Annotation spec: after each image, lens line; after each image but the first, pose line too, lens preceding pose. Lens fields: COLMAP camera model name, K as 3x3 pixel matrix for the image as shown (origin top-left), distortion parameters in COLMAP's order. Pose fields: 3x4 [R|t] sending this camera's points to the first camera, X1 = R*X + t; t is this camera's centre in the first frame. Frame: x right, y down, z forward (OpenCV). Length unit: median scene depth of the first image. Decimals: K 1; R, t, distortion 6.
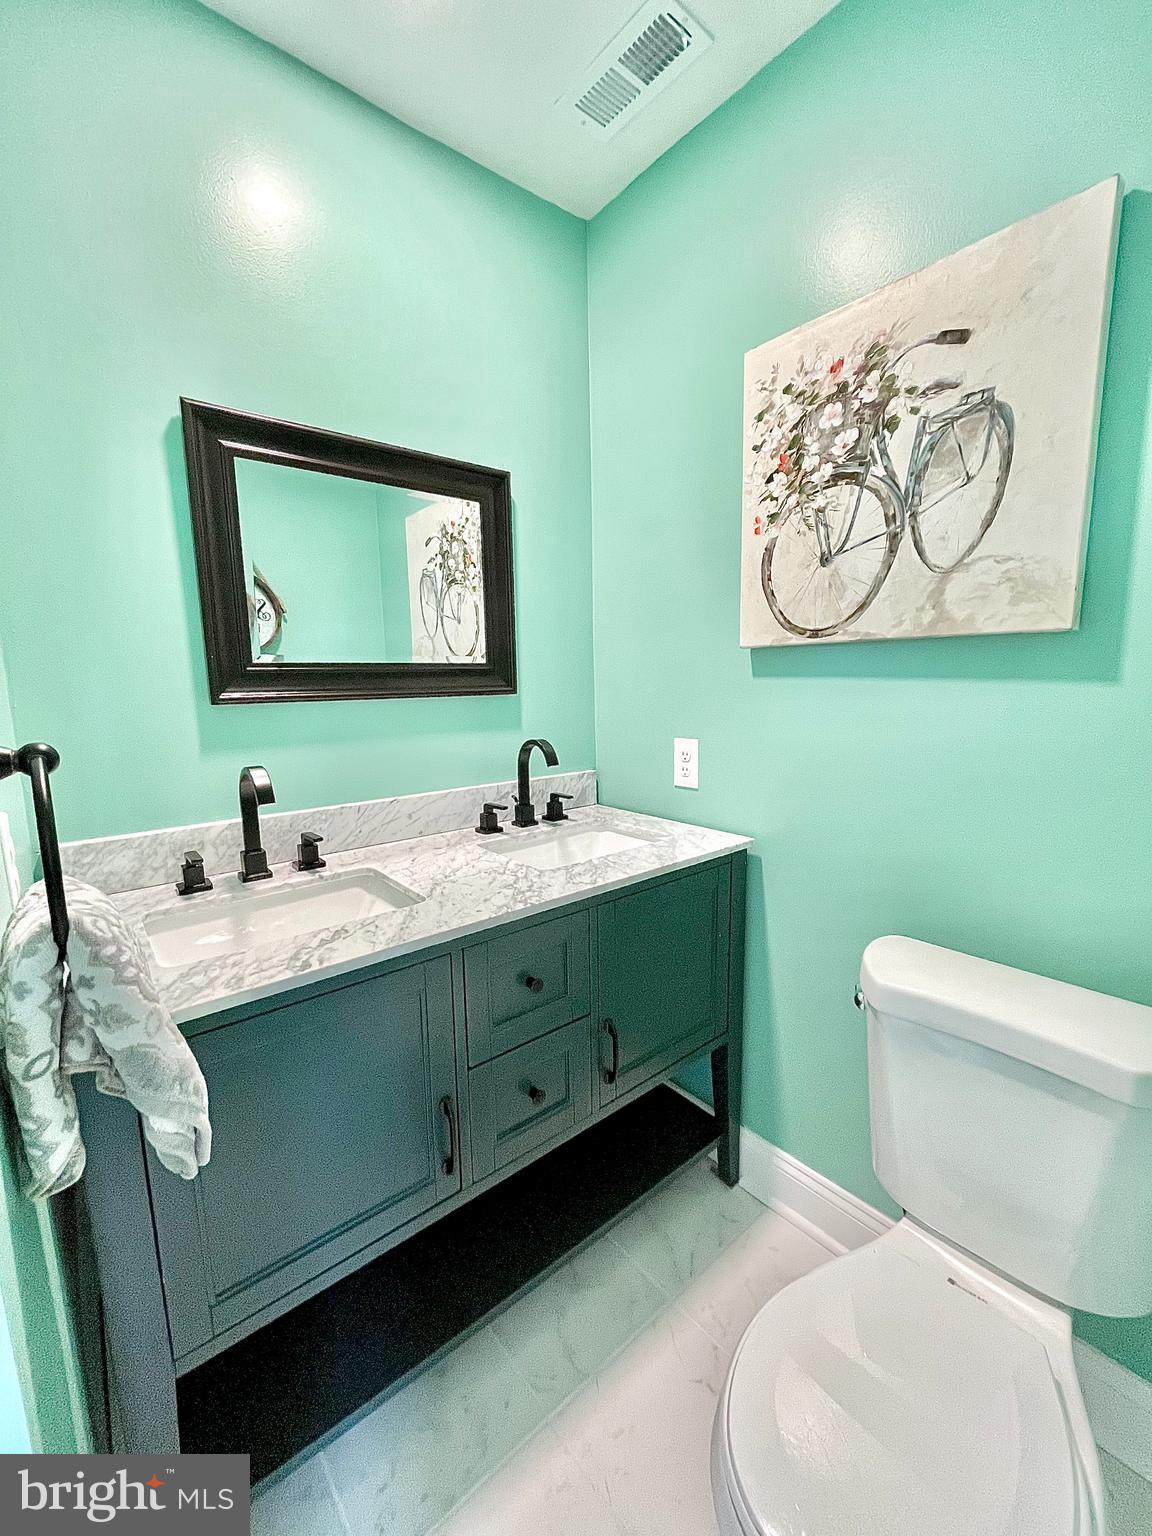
lens RADIAL K [[623.2, 0, 575.1], [0, 623.2, 773.2], [0, 0, 1]] dist [-0.008383, -0.000258]
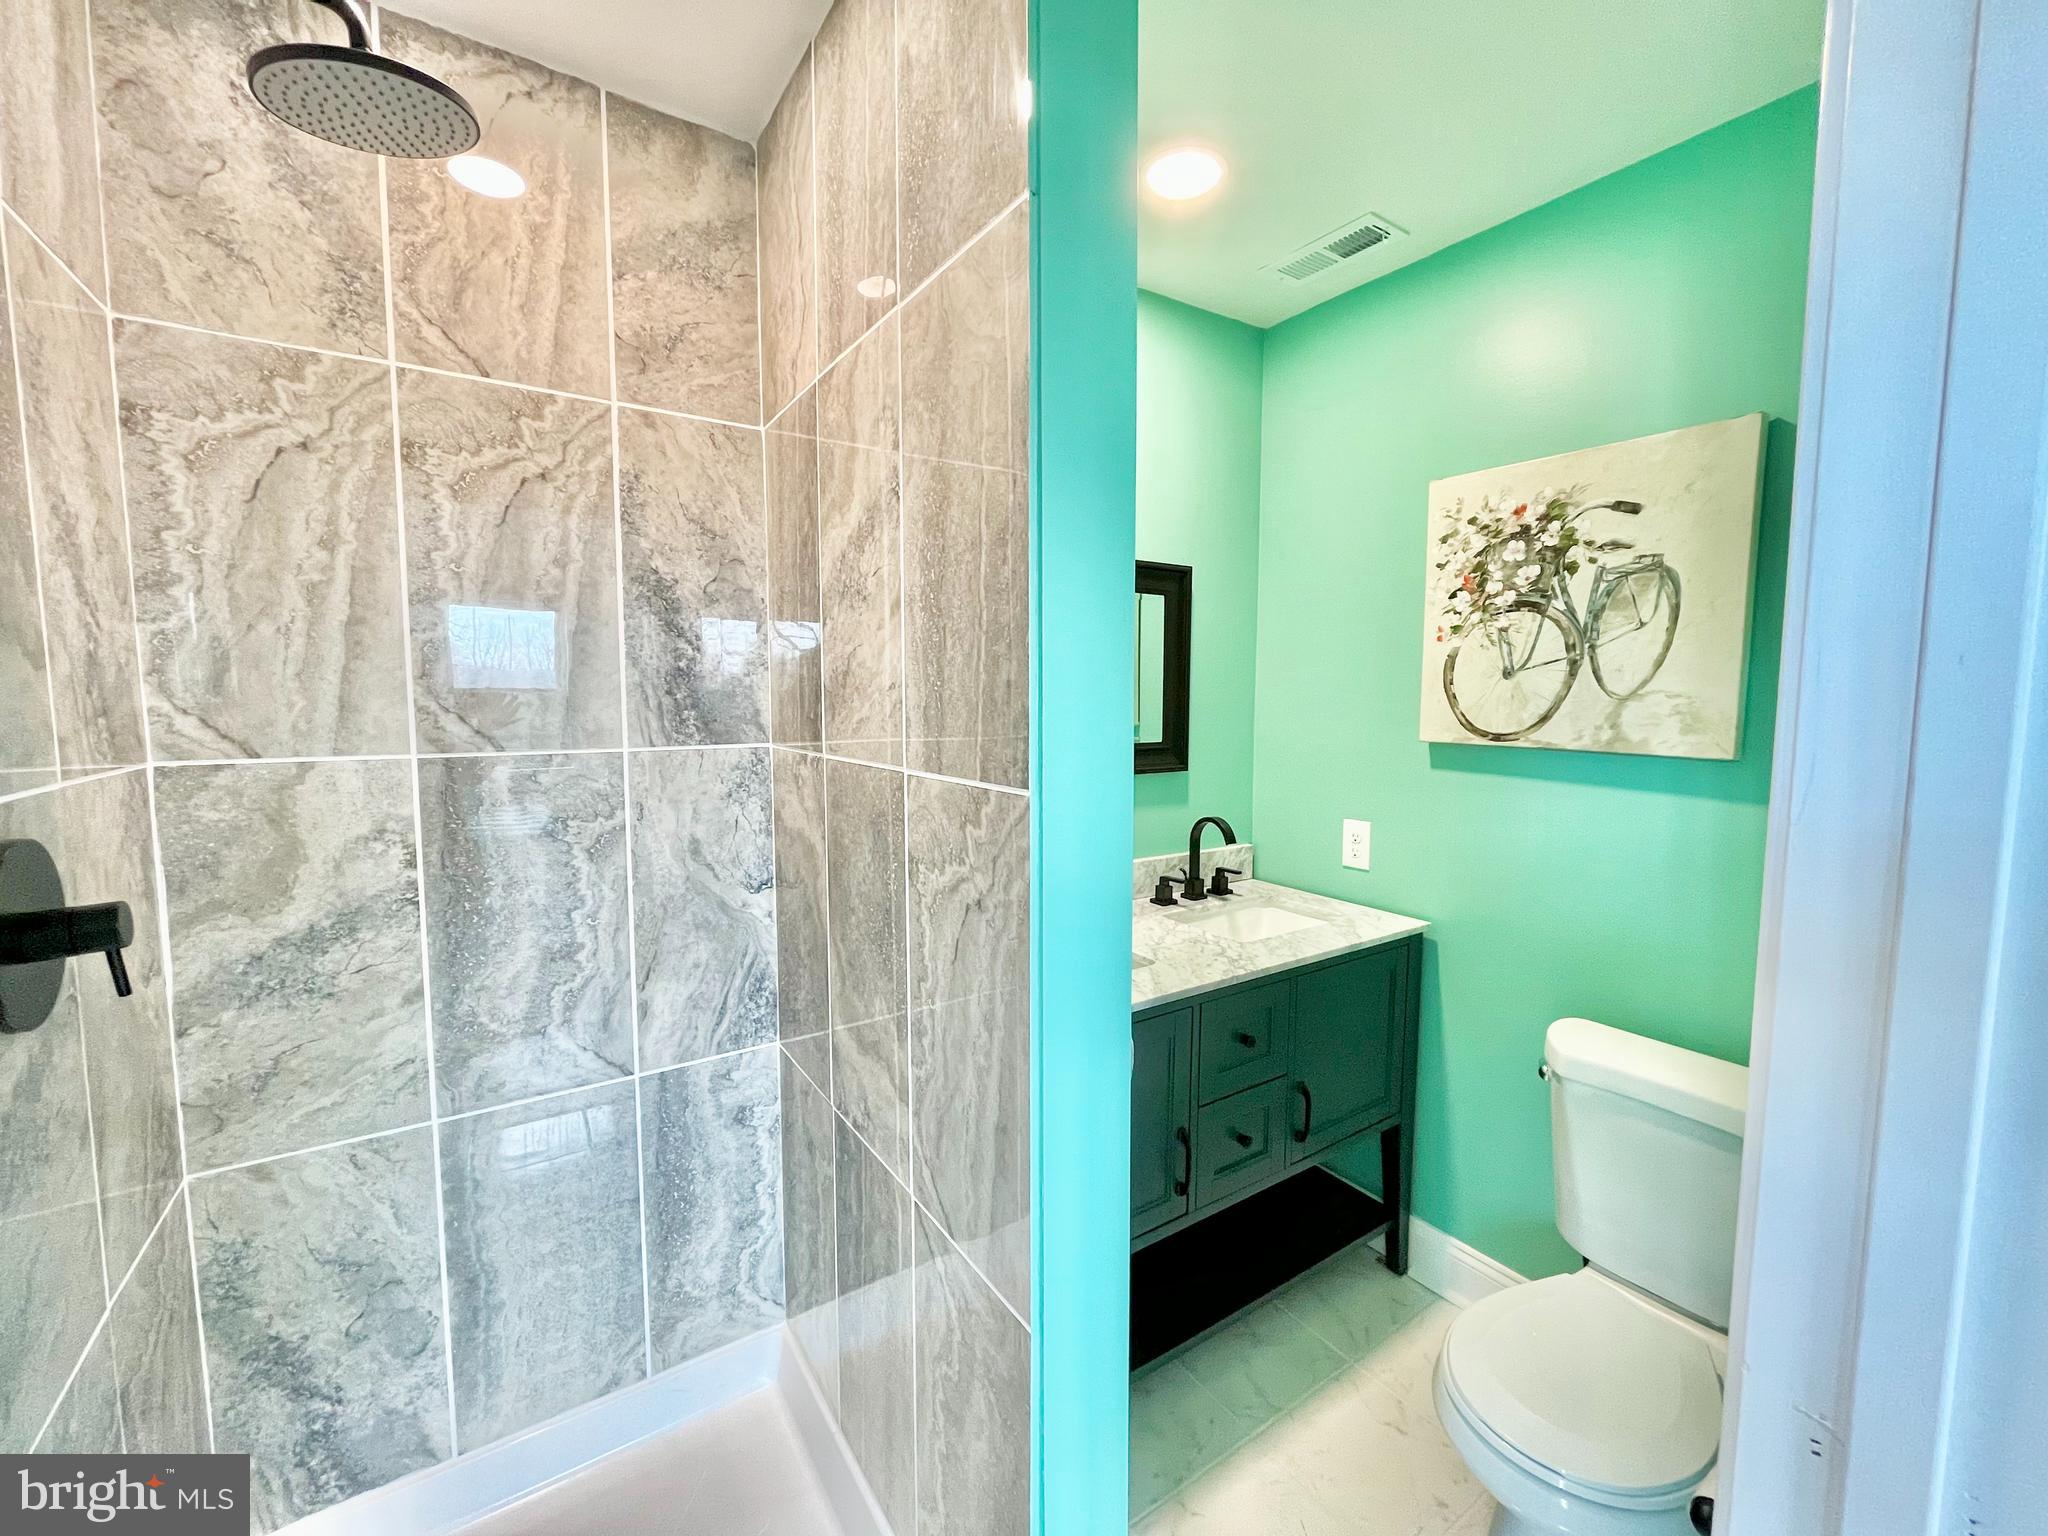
lens RADIAL K [[830.9, 0, 1024.3], [0, 830.9, 760.0], [0, 0, 1]] dist [-0.008383, -0.000258]
pose [[0.994410, 0.030696, -0.101028, -0.302762], [-0.037327, 0.997225, -0.064409, -0.060561], [0.098770, 0.067820, 0.992797, -0.545642]]
